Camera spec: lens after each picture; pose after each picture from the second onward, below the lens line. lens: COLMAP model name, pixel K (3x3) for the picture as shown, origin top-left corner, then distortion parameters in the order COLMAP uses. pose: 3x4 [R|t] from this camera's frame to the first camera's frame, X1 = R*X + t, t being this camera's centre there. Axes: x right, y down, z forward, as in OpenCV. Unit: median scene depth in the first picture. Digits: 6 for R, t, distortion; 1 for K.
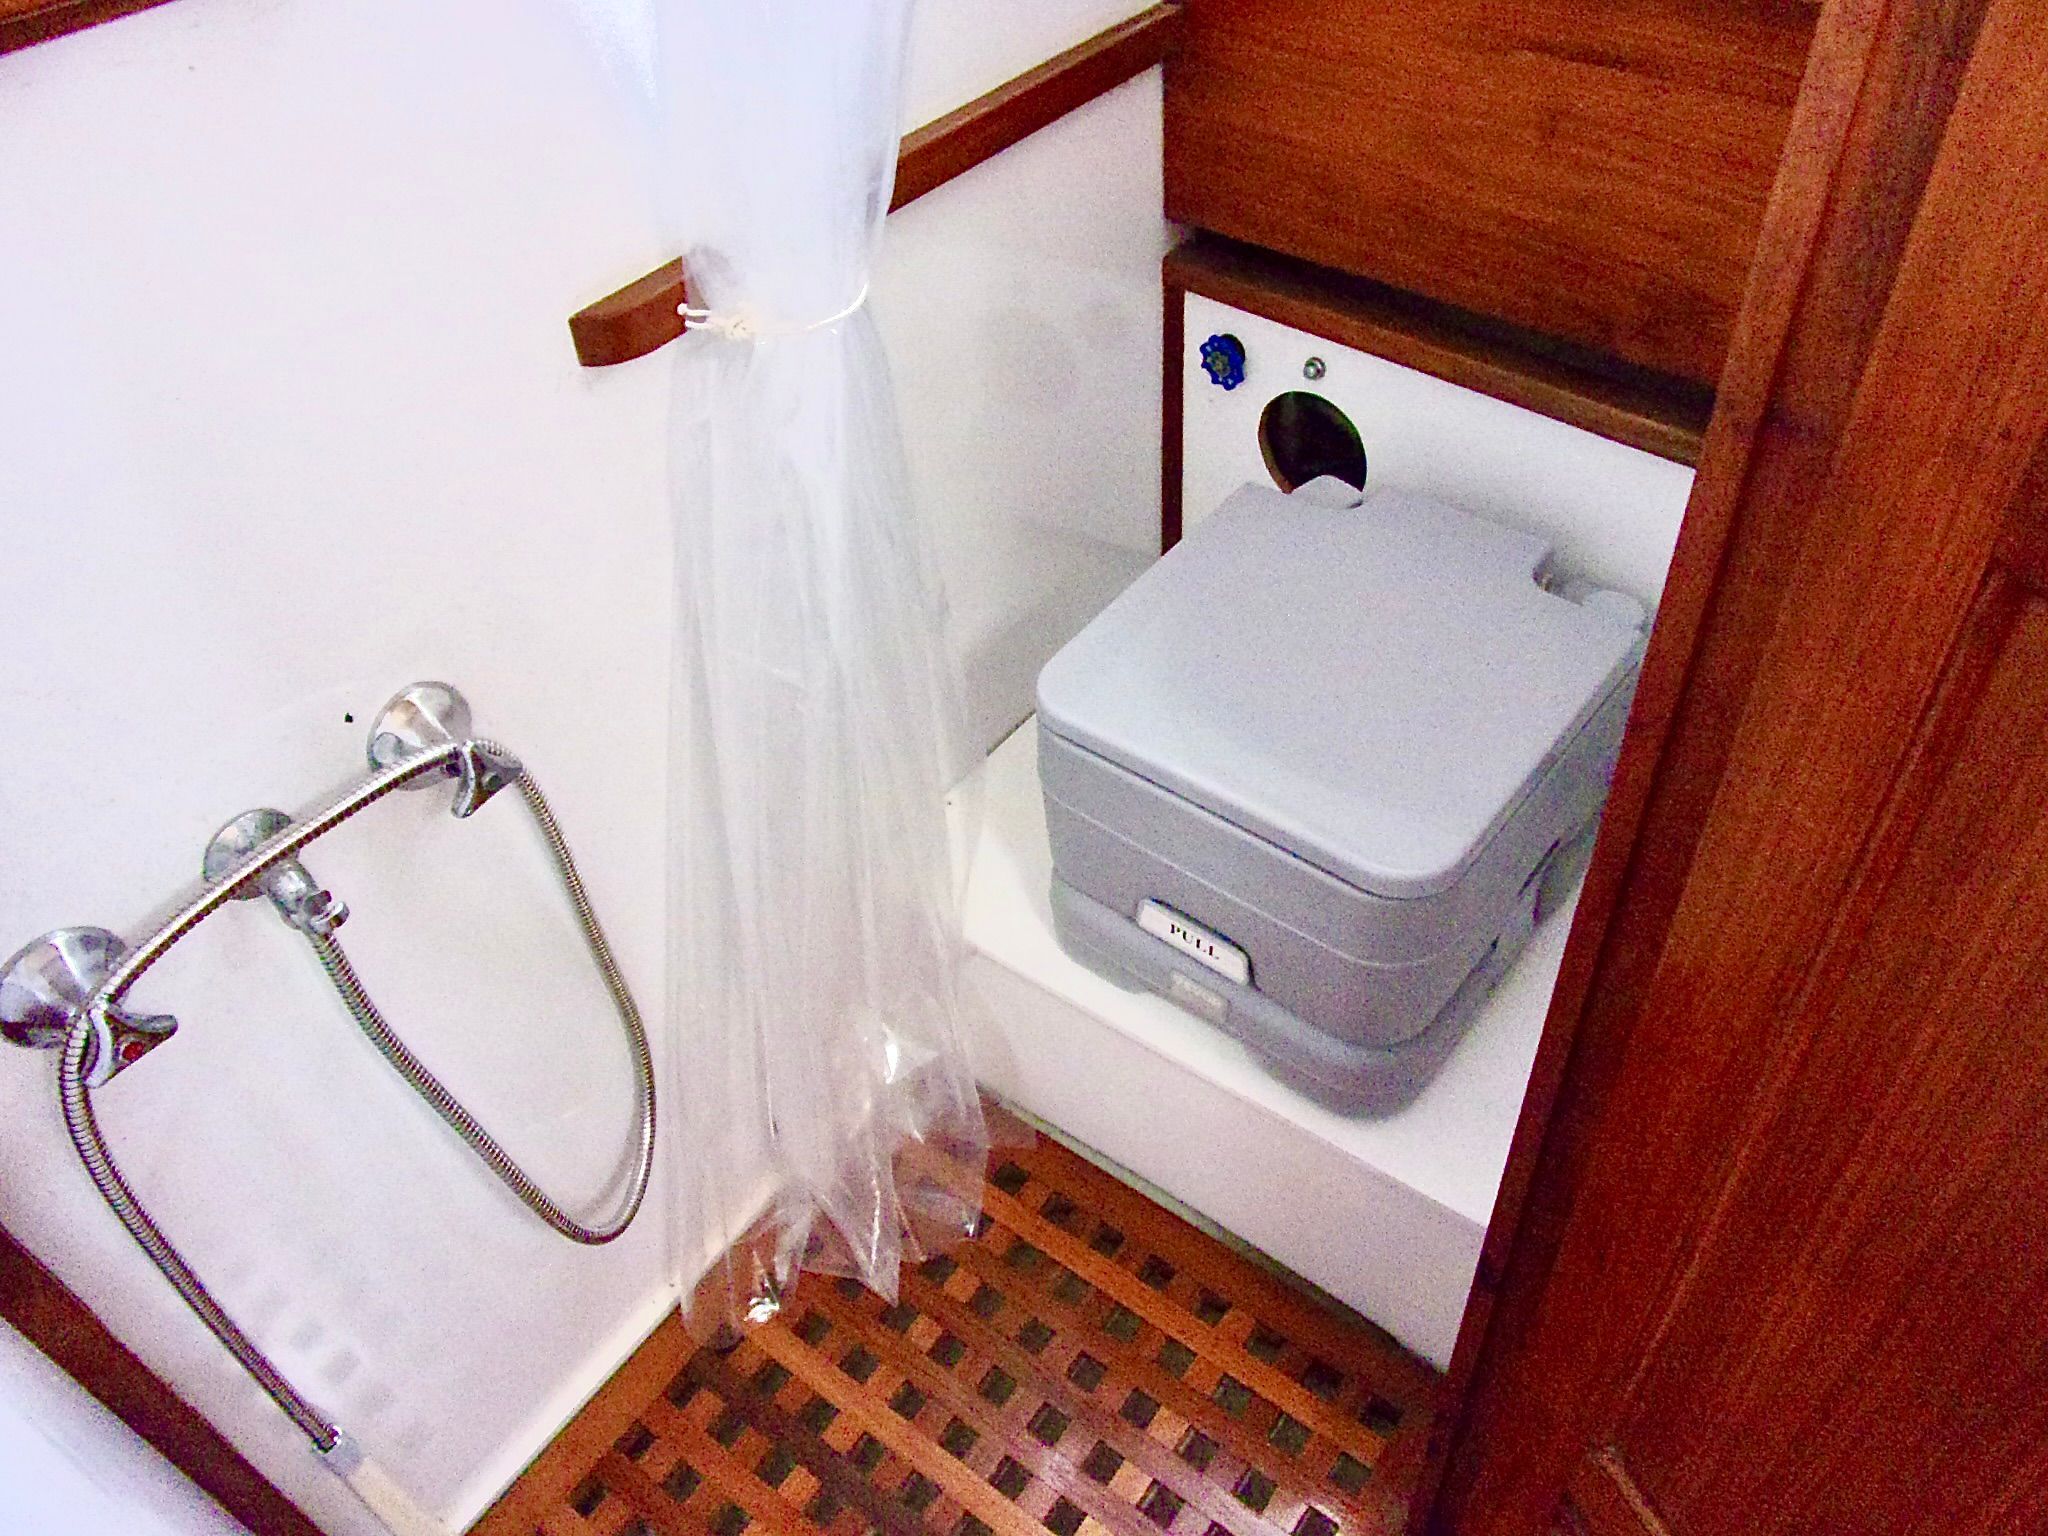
lens RADIAL K [[1457.1, 0, 1034.6], [0, 1457.1, 754.6], [0, 0, 1]] dist [-0.045570, 0.046389]
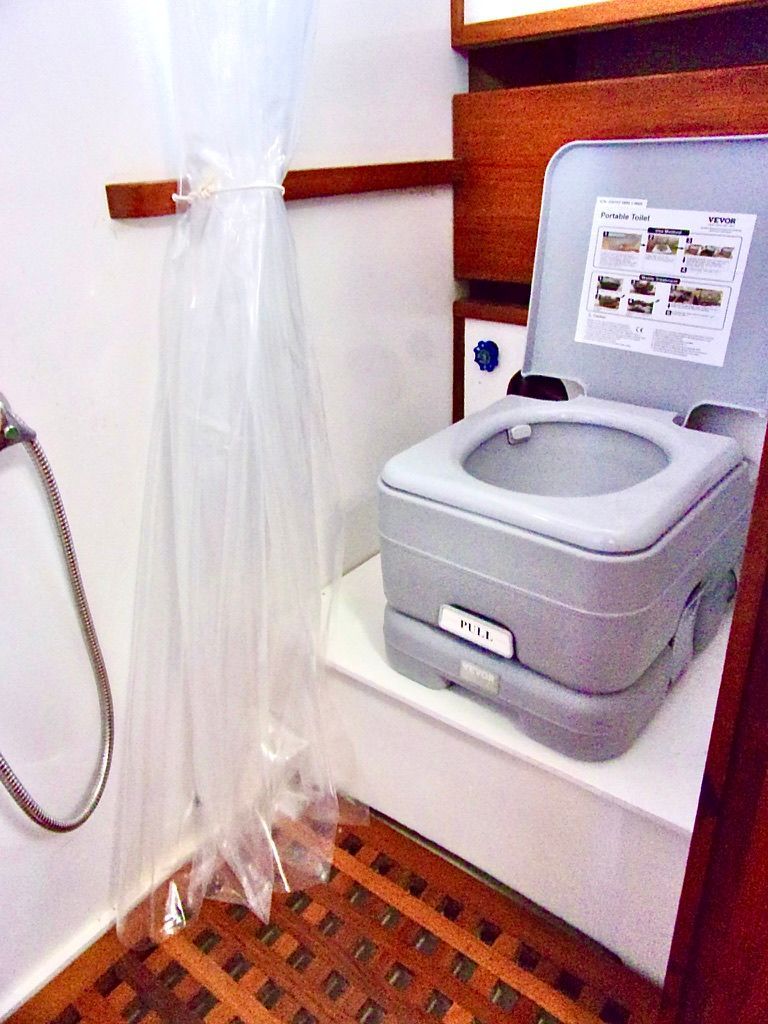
lens RADIAL K [[728.5, 0, 384.1], [0, 728.5, 540.0], [0, 0, 1]] dist [-0.045570, 0.046389]
pose [[0.999680, 0.024888, -0.004518, 0.012692], [-0.025114, 0.955322, -0.294499, 0.226684], [-0.003013, 0.294518, 0.955641, 0.211391]]
